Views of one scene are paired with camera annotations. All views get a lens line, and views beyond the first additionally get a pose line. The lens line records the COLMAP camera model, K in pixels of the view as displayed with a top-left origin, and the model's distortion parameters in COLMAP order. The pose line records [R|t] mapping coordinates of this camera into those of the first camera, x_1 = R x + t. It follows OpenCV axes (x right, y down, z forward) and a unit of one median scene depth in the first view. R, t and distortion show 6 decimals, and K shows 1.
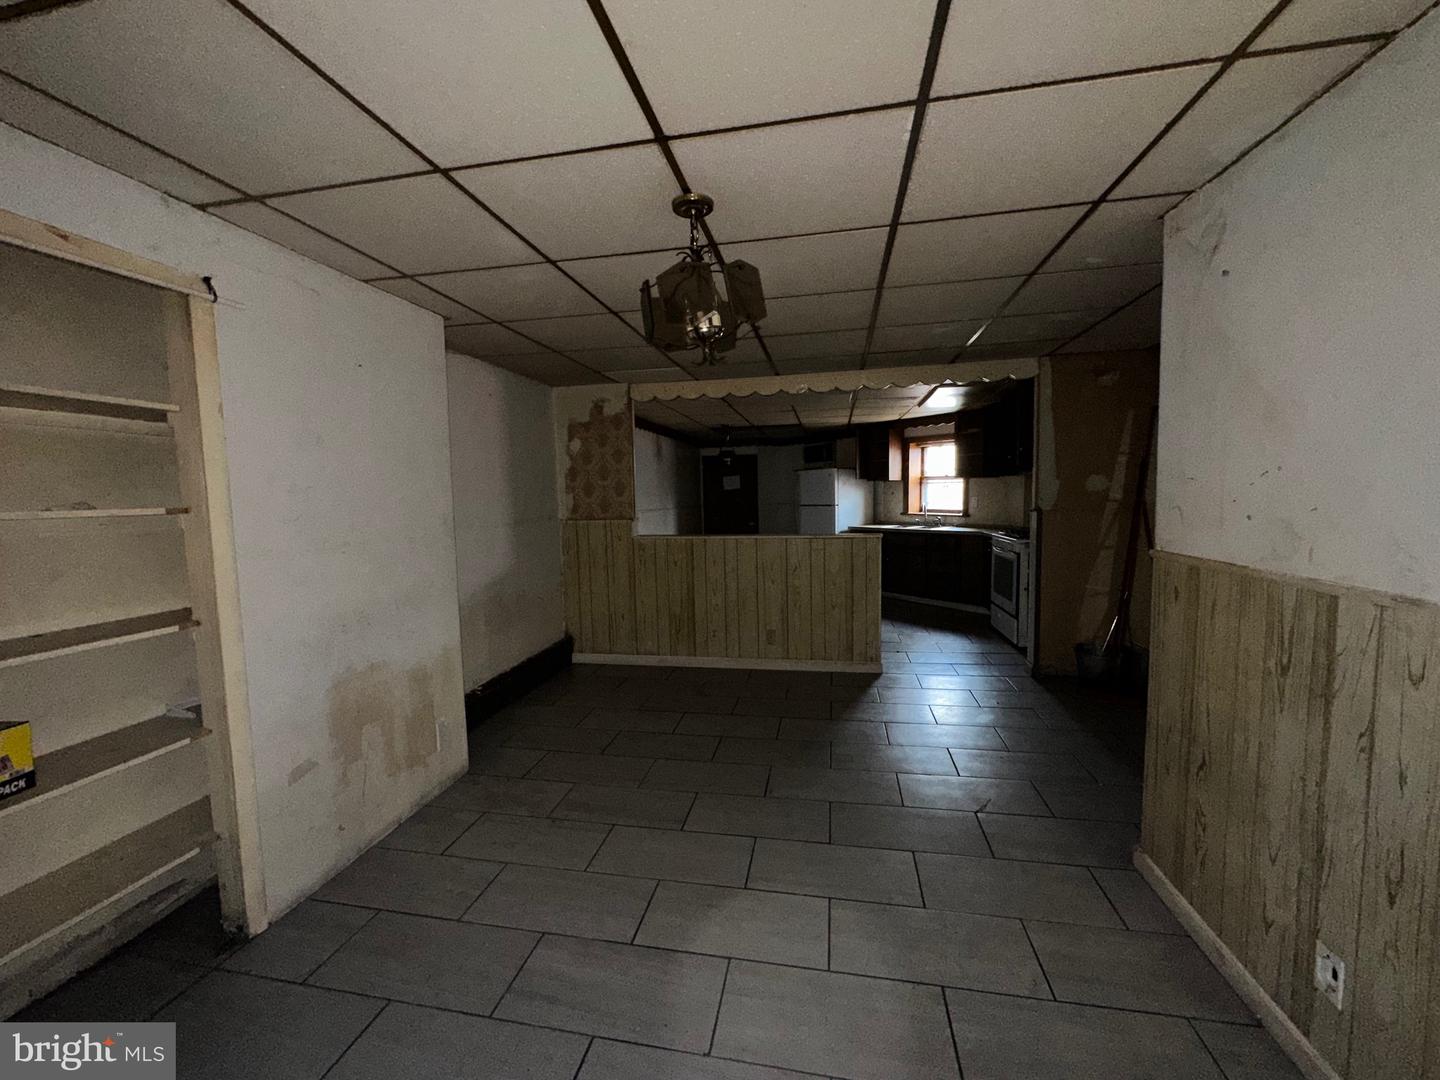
lens RADIAL K [[574.9, 0, 723.3], [0, 574.9, 540.1], [0, 0, 1]] dist [-0.002136, -0.000294]
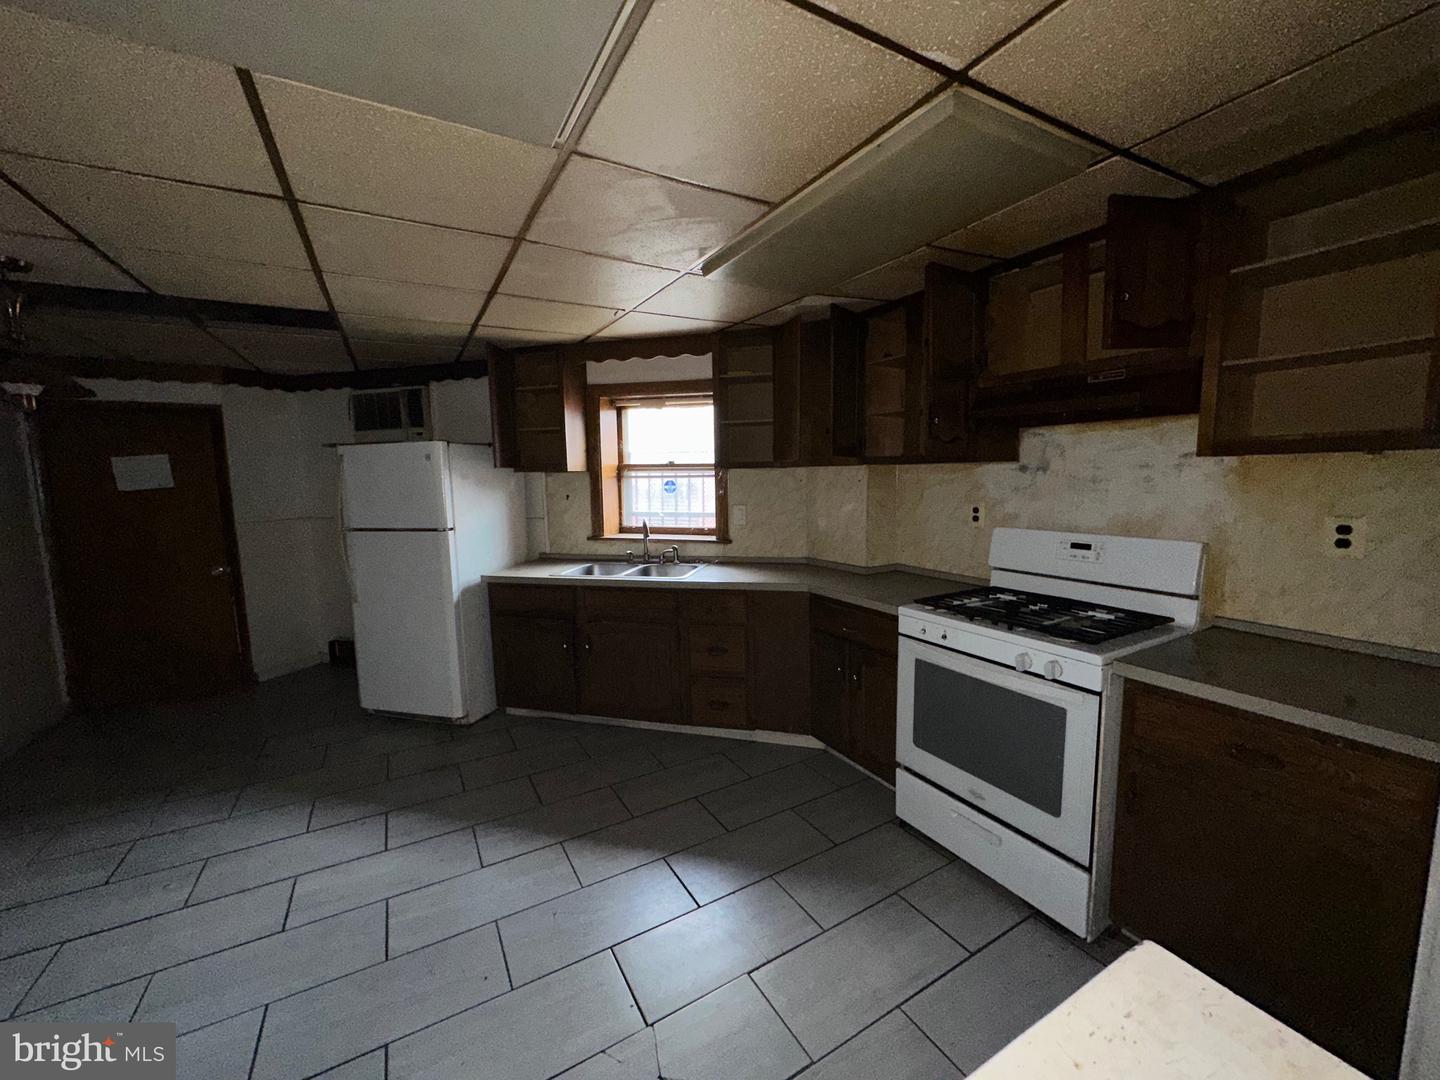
lens RADIAL K [[574.9, 0, 729.0], [0, 574.9, 534.0], [0, 0, 1]] dist [-0.002136, -0.000294]
pose [[0.759752, -0.065060, 0.646950, 0.079534], [0.054079, 0.997857, 0.036840, -0.062068], [-0.647960, 0.006998, 0.761642, 0.544687]]
